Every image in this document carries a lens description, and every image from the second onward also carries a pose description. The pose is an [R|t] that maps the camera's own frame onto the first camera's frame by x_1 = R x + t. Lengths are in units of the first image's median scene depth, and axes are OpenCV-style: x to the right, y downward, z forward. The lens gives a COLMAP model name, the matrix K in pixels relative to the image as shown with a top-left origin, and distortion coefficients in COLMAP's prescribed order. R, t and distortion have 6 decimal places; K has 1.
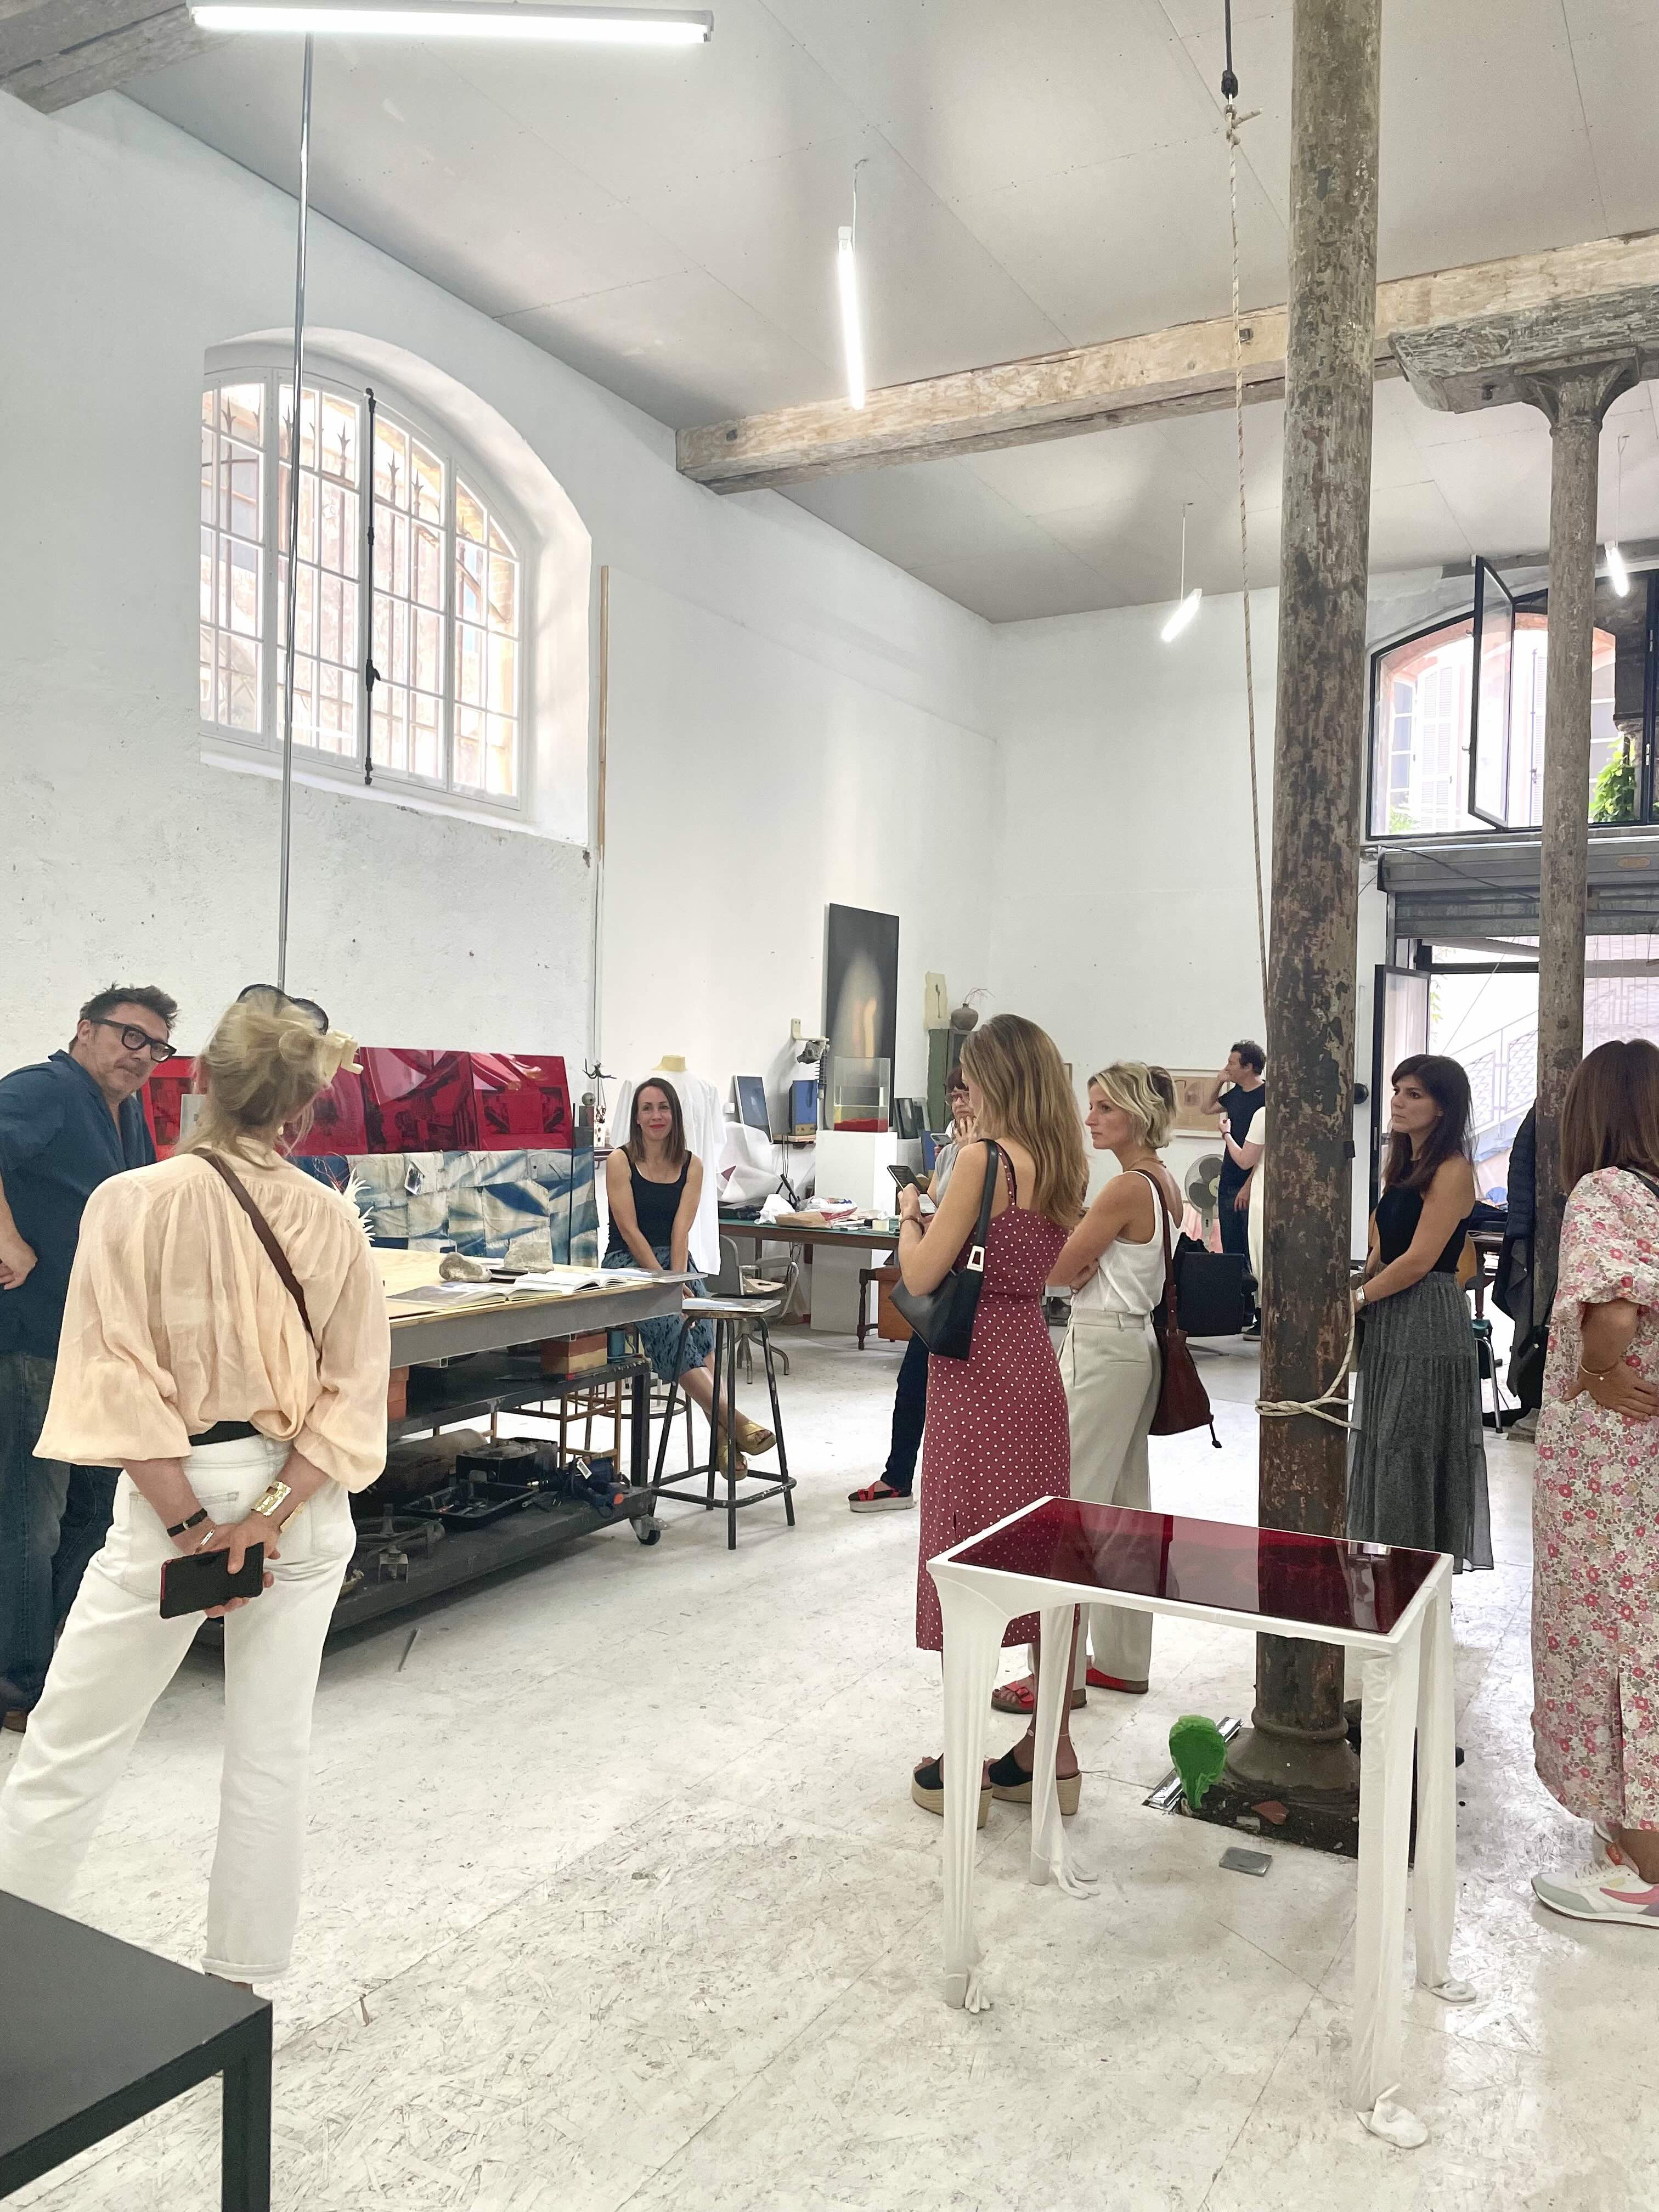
lens RADIAL K [[1758.9, 0, 829.5], [0, 1758.9, 1106.0], [0, 0, 1]] dist [0.092371, -0.160091]
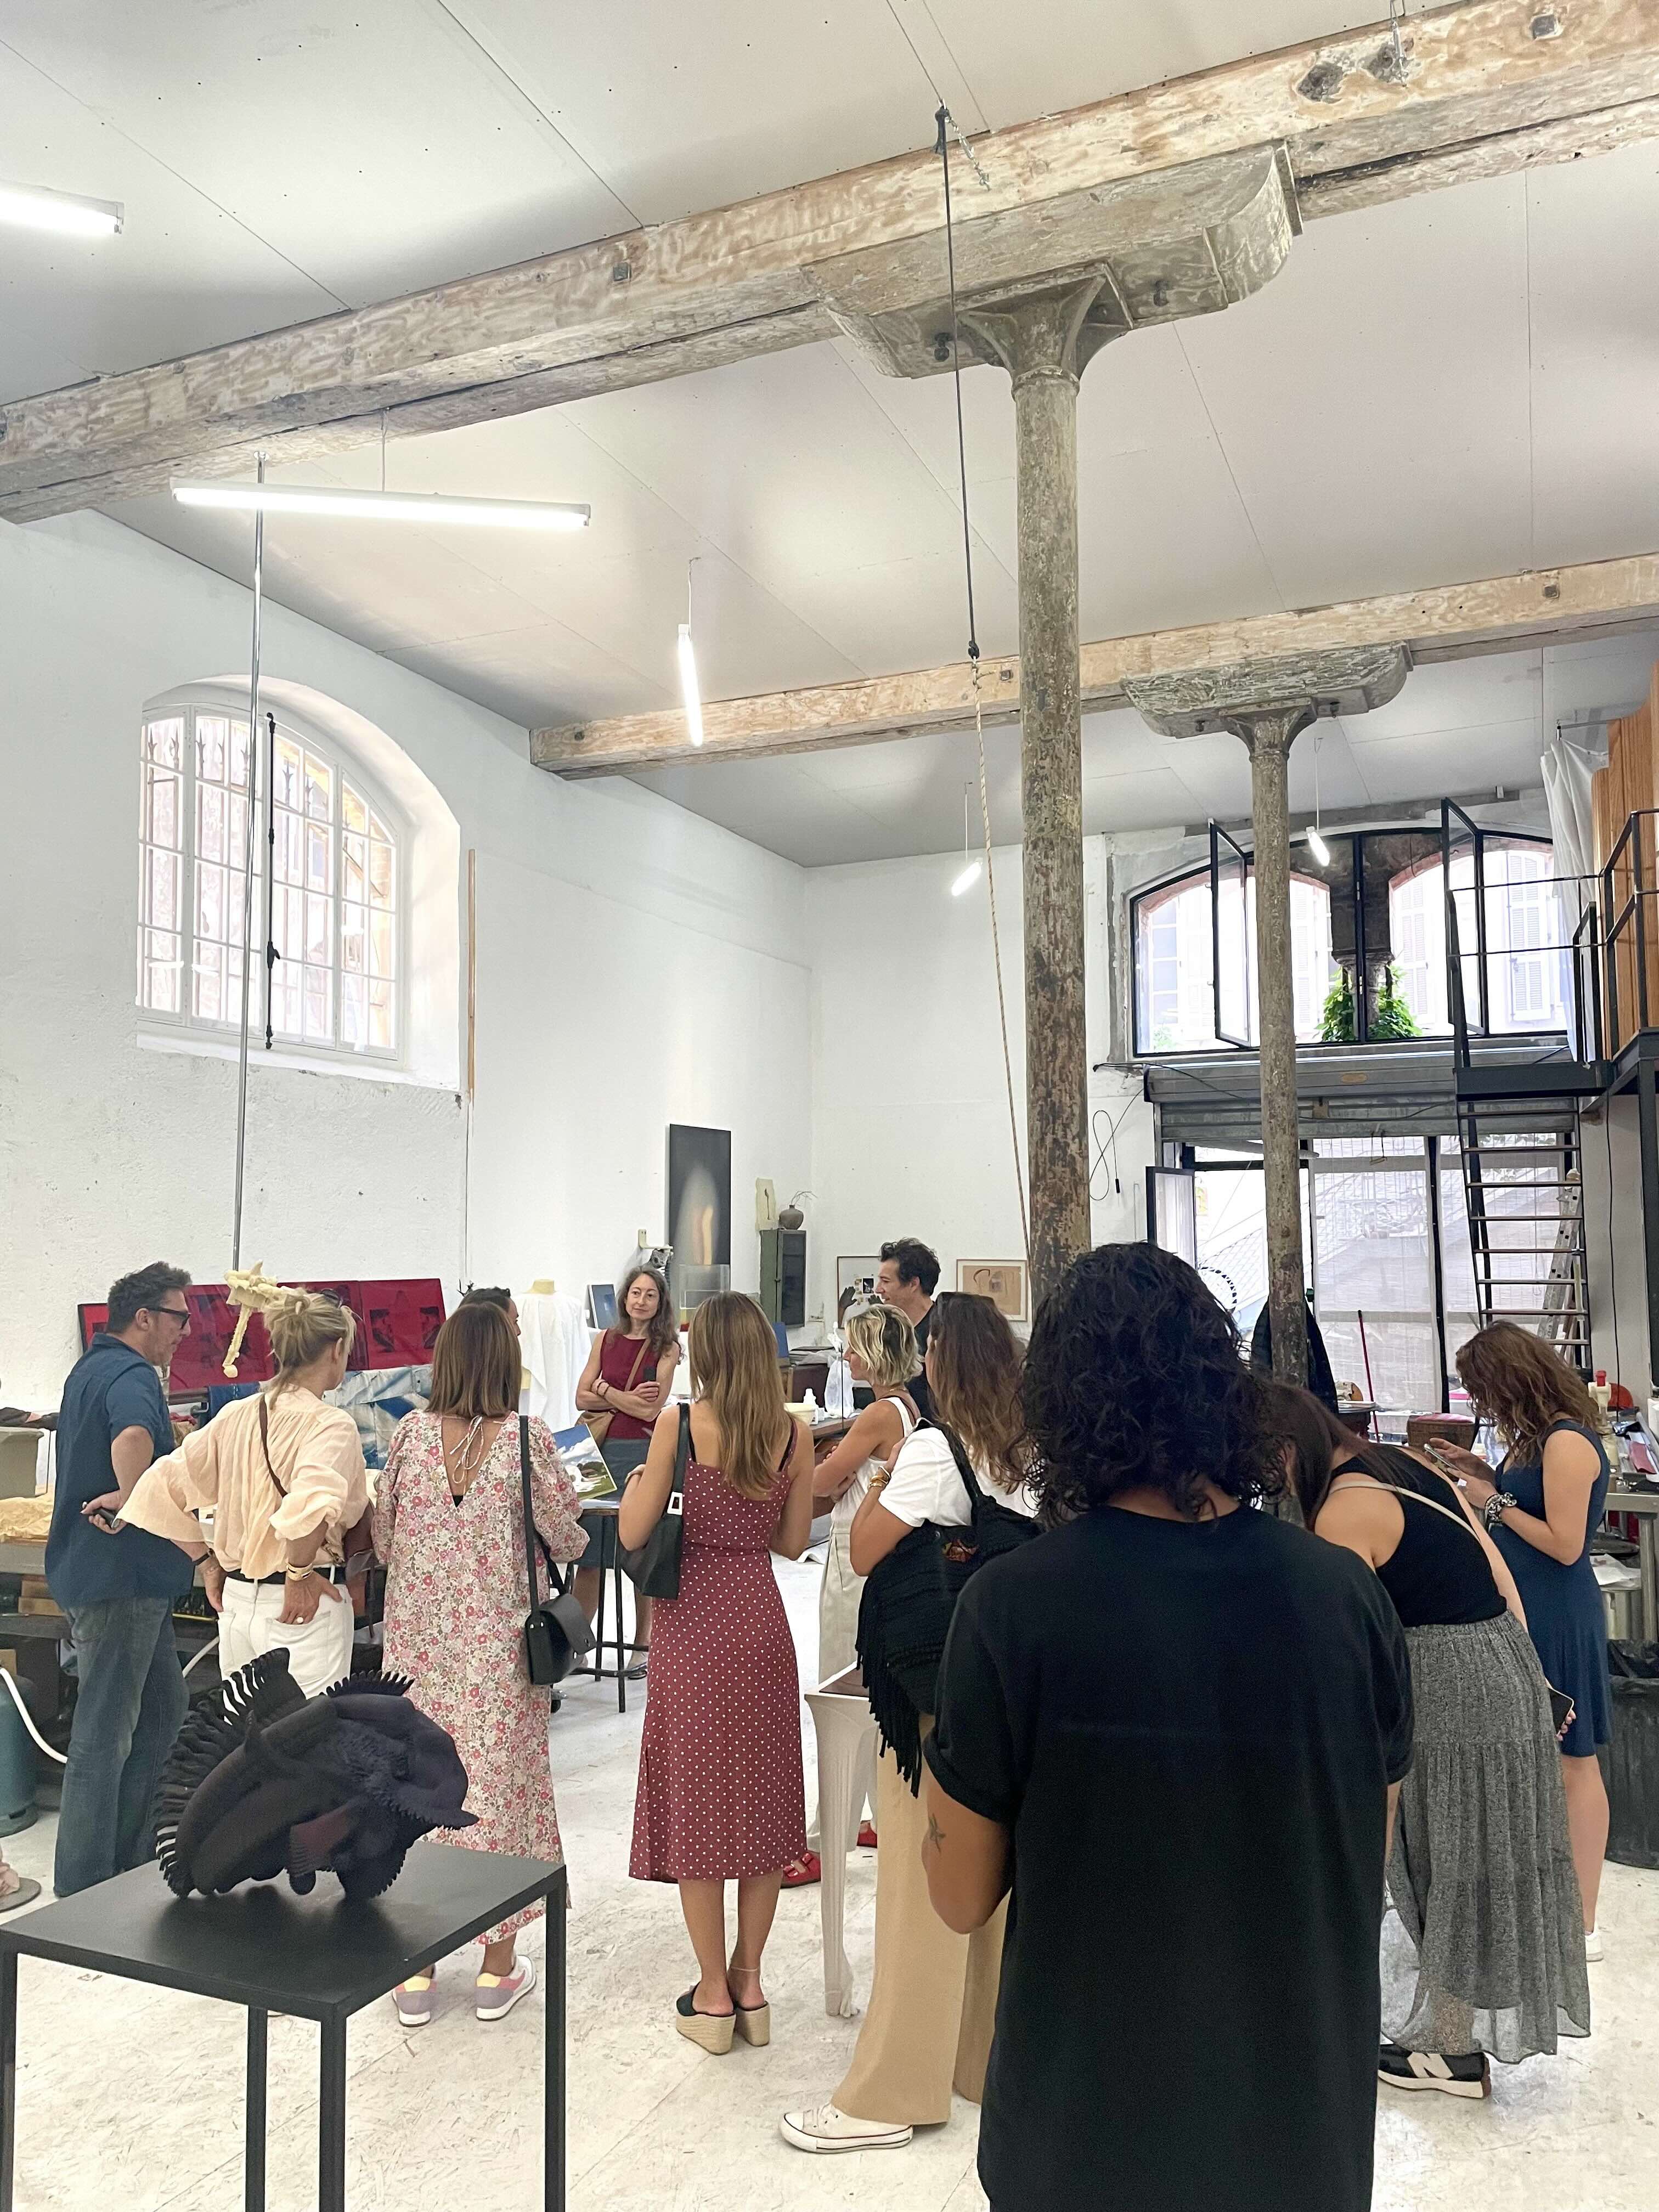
lens RADIAL K [[1758.9, 0, 829.5], [0, 1758.9, 1106.0], [0, 0, 1]] dist [0.092371, -0.160091]
pose [[0.994157, -0.021997, 0.105682, -0.023272], [0.031779, 0.995271, -0.091787, -0.029033], [-0.103163, 0.094610, 0.990155, -0.164833]]
